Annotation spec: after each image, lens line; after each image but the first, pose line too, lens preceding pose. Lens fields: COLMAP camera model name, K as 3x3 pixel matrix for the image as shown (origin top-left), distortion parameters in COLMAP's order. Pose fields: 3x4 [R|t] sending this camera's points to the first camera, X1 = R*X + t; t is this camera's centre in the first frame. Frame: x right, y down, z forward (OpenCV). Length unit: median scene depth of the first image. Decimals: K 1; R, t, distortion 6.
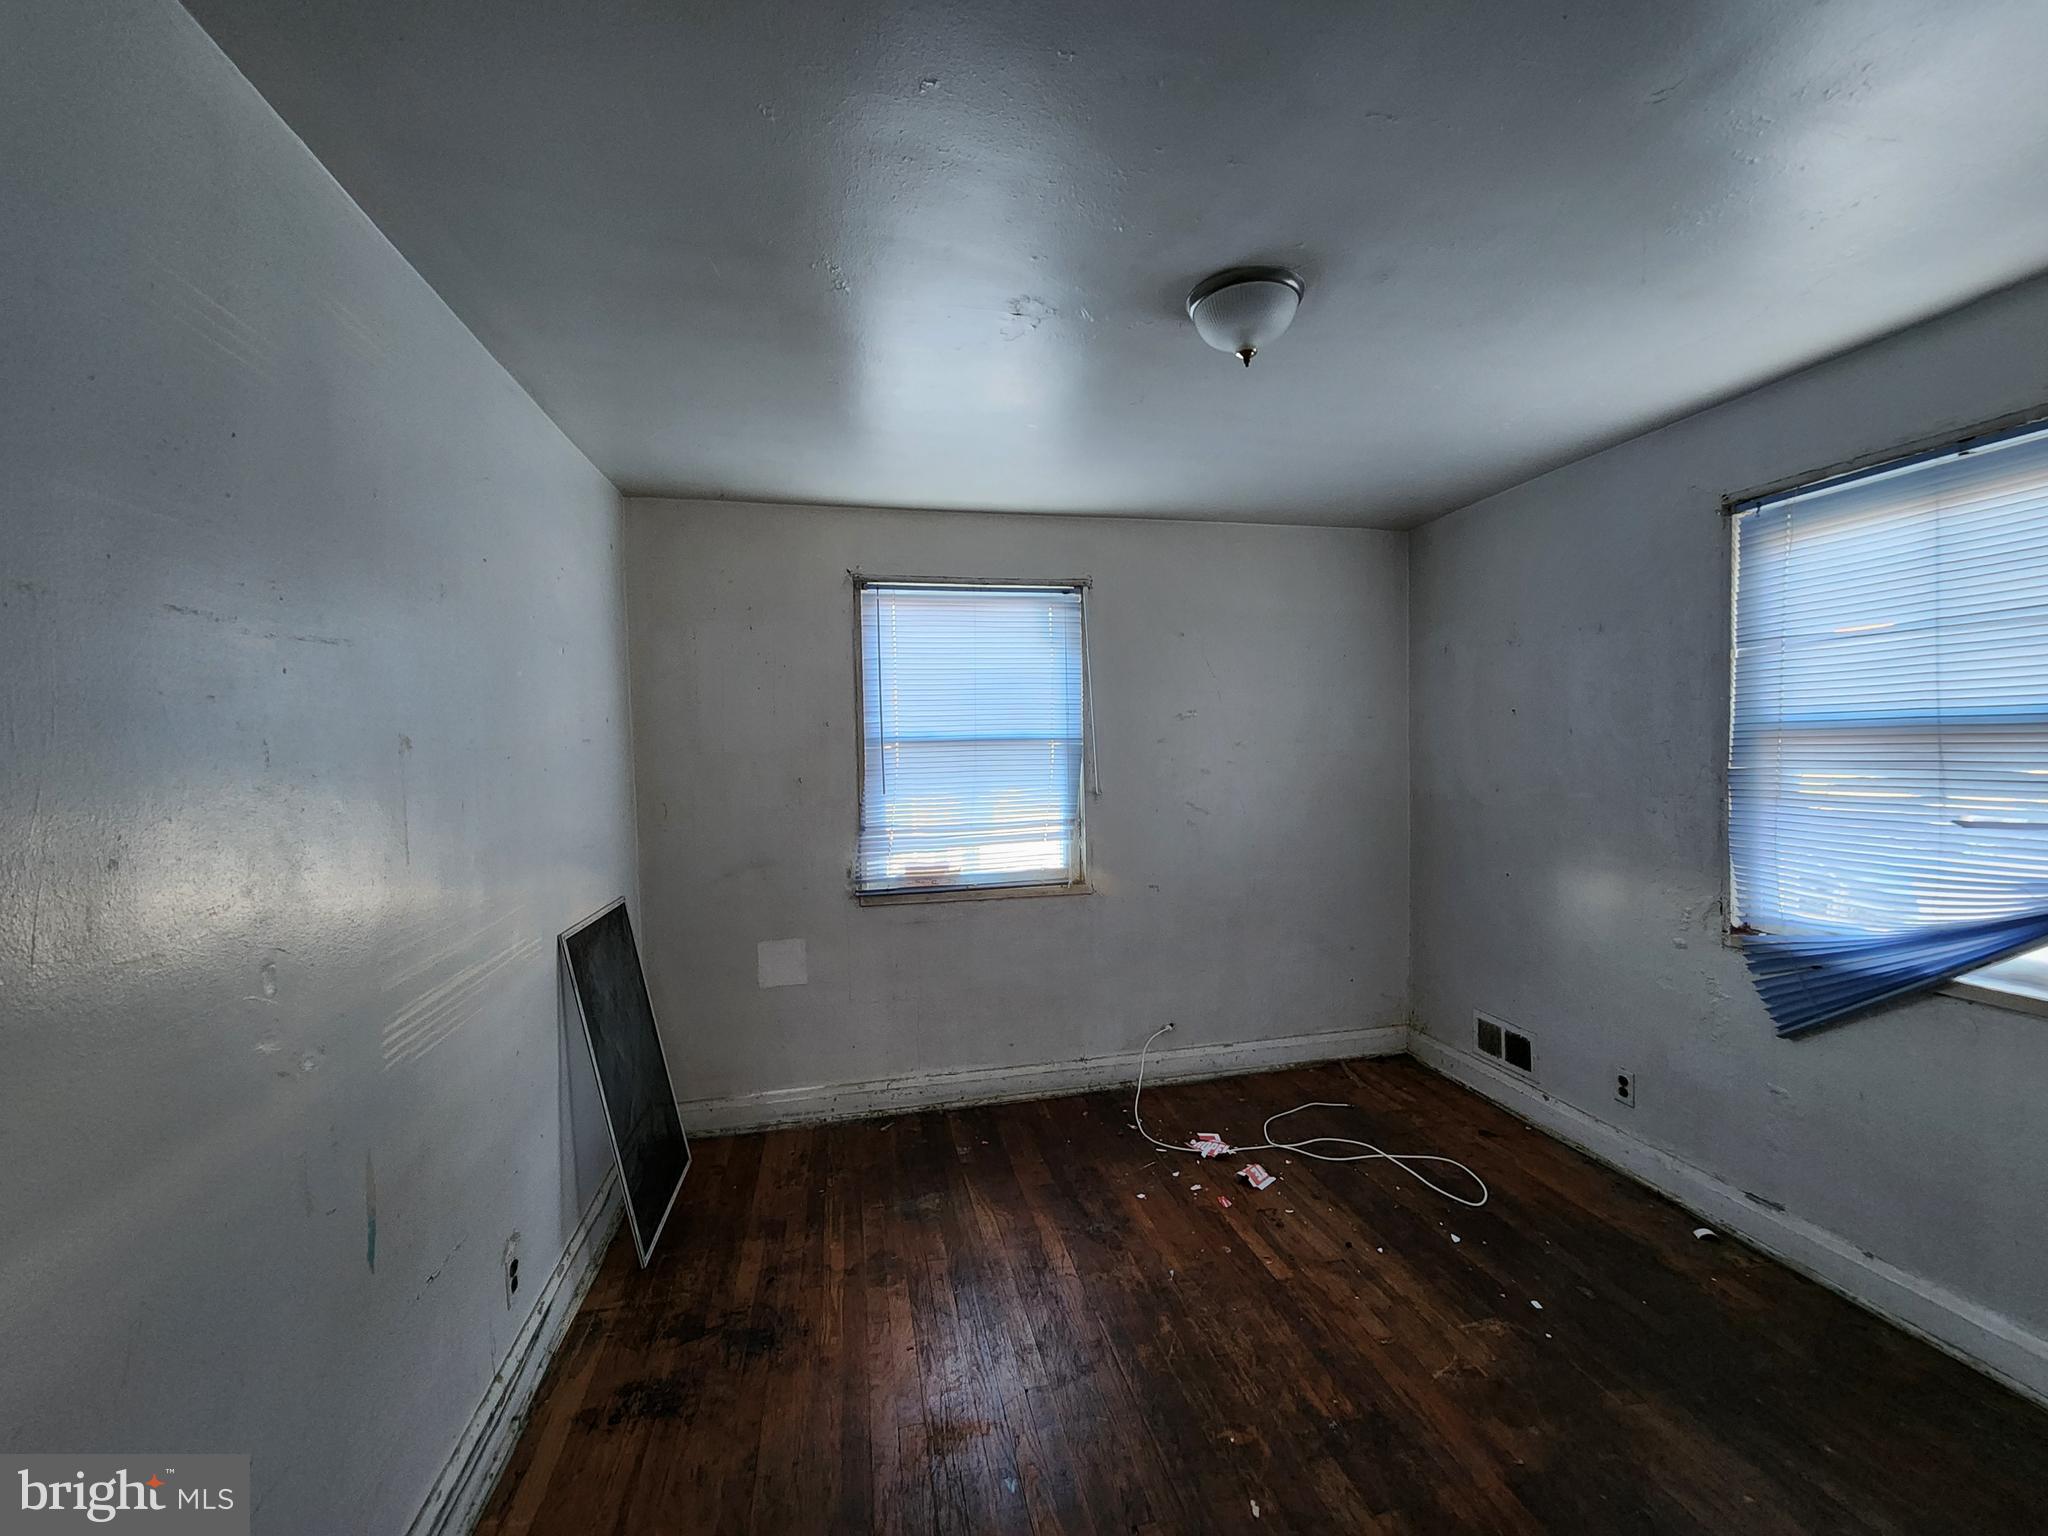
lens RADIAL K [[840.6, 0, 1028.4], [0, 840.6, 775.0], [0, 0, 1]] dist [-0.003244, -0.001930]
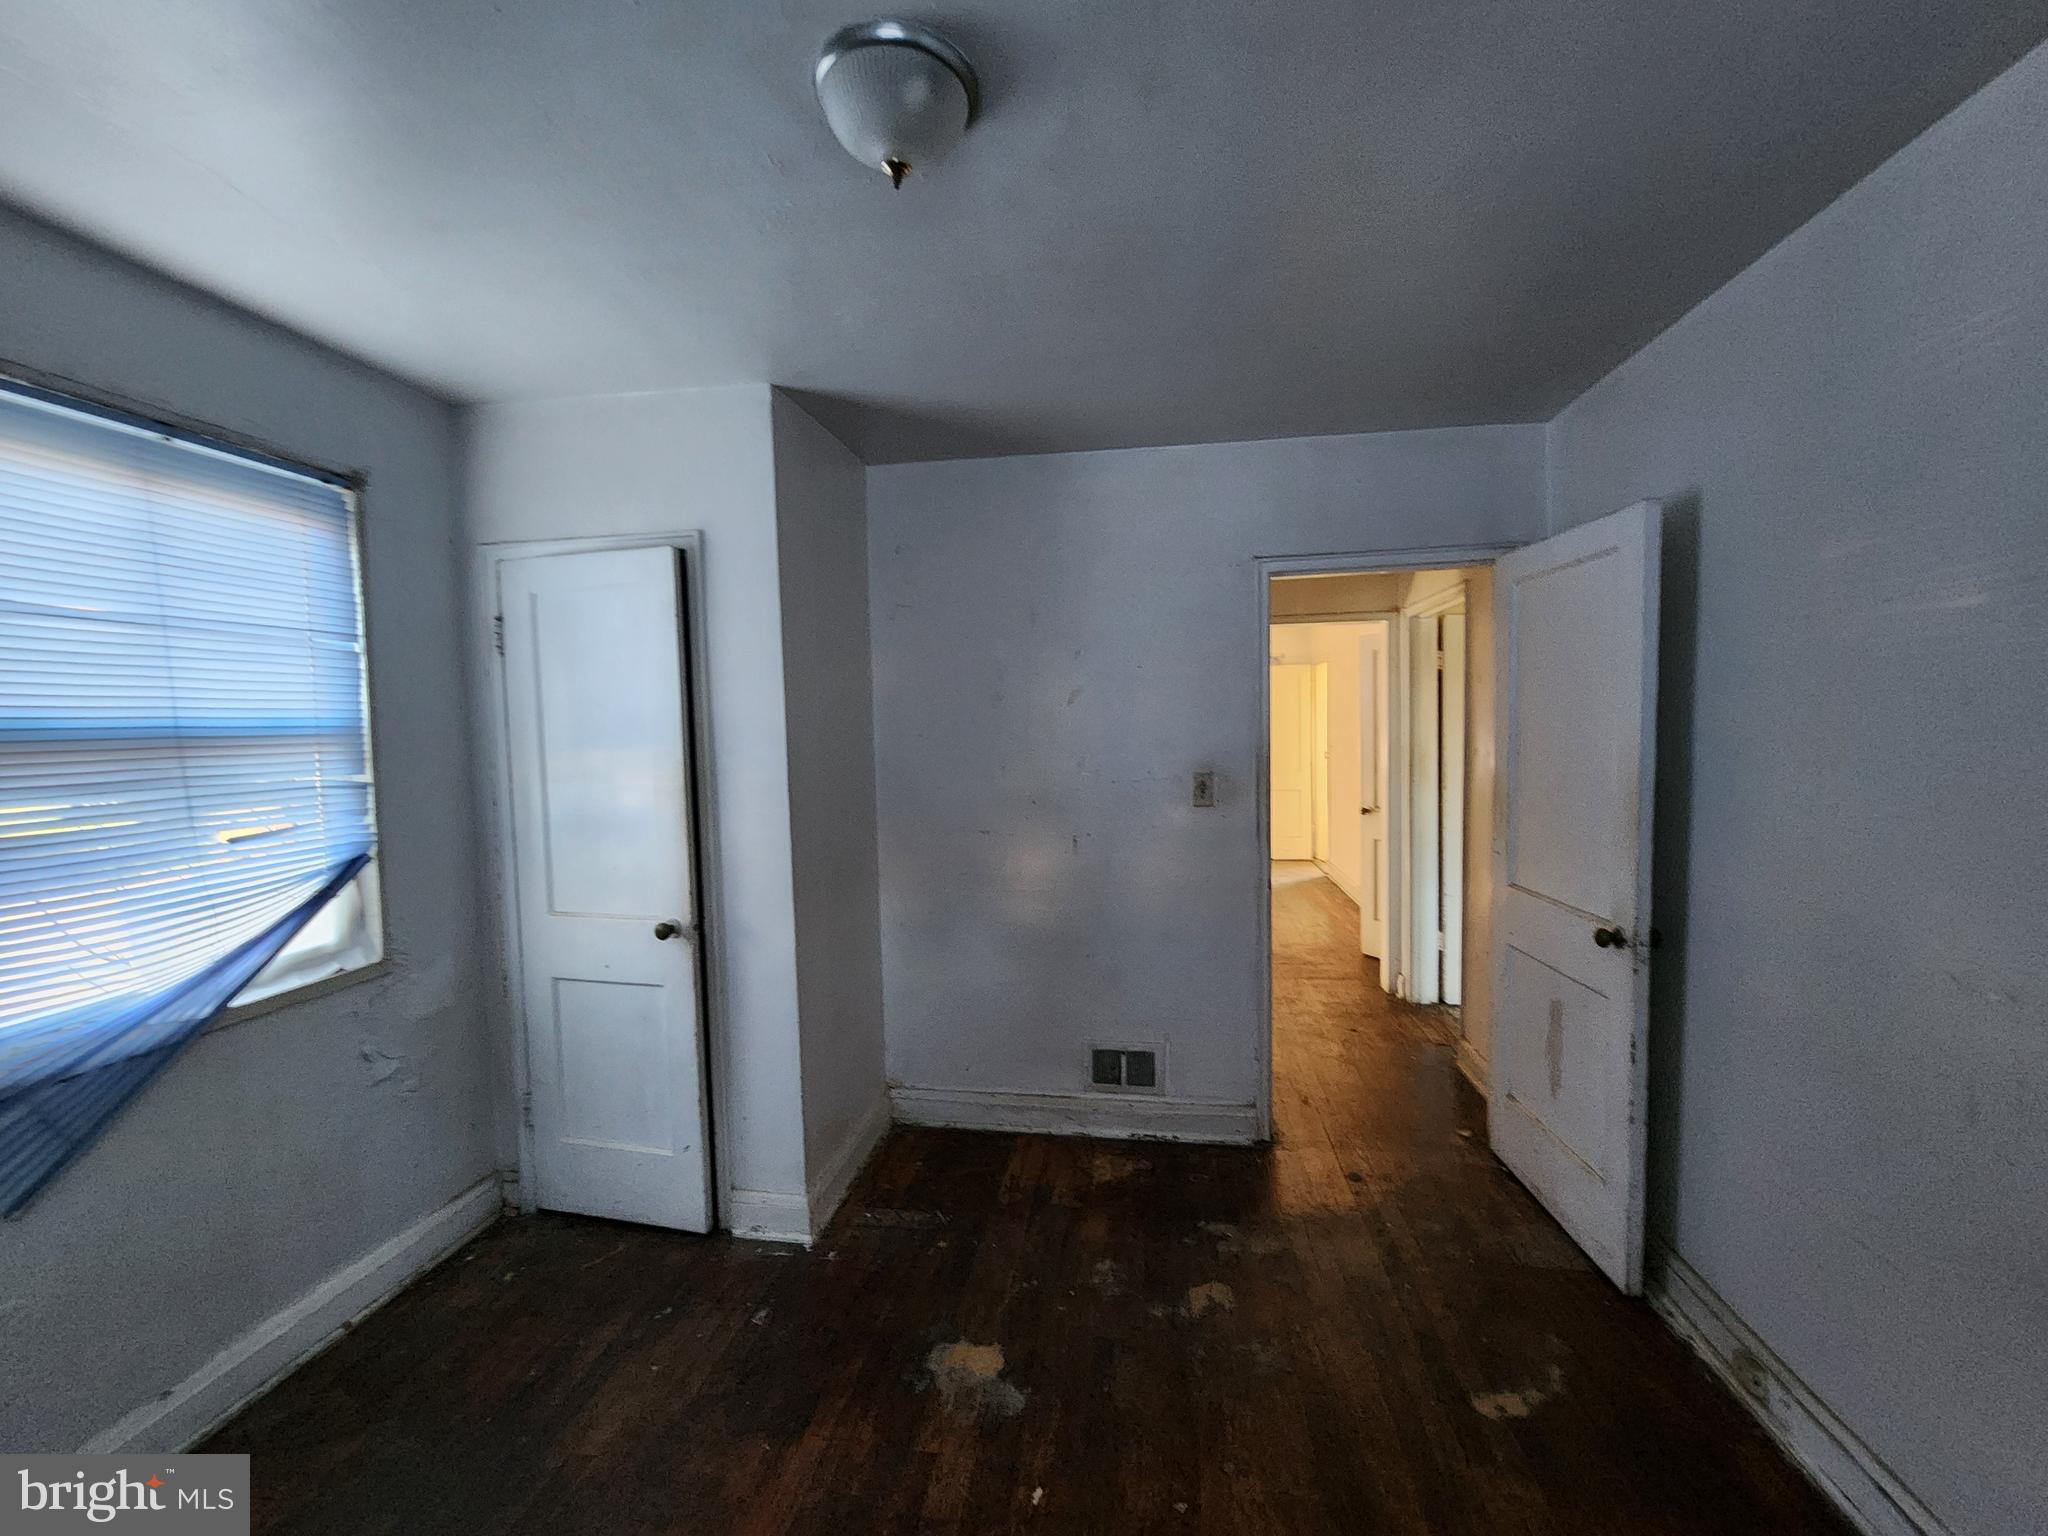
lens RADIAL K [[840.6, 0, 1040.3], [0, 840.6, 760.3], [0, 0, 1]] dist [-0.003244, -0.001930]
pose [[-0.938050, 0.020012, 0.345921, -0.078303], [0.046985, 0.996456, 0.069767, -0.054097], [-0.343299, 0.081698, -0.935666, 1.527626]]
